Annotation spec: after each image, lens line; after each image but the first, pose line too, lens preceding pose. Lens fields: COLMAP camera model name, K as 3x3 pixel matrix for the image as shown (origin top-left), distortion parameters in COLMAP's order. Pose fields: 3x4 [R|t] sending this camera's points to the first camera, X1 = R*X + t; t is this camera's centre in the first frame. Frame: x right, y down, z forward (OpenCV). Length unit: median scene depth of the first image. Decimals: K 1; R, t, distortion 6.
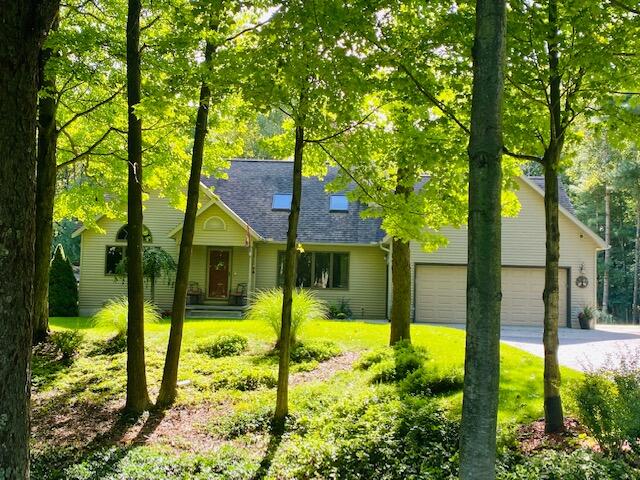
lens RADIAL K [[715.5, 0, 320.0], [0, 715.5, 240.0], [0, 0, 1]] dist [0.164304, -0.449611]
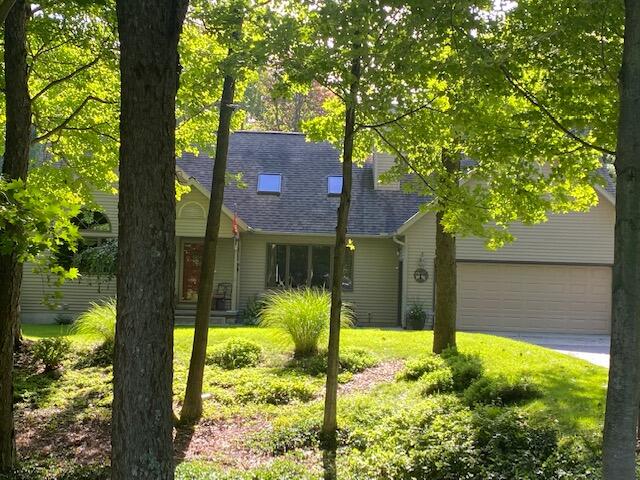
lens RADIAL K [[945.0, 0, 320.0], [0, 945.0, 240.0], [0, 0, 1]] dist [0.115002, -0.026851]
pose [[0.997867, 0.004712, 0.065112, -0.137133], [-0.005715, 0.999868, 0.015224, -0.011815], [-0.065032, -0.015563, 0.997762, -0.173570]]
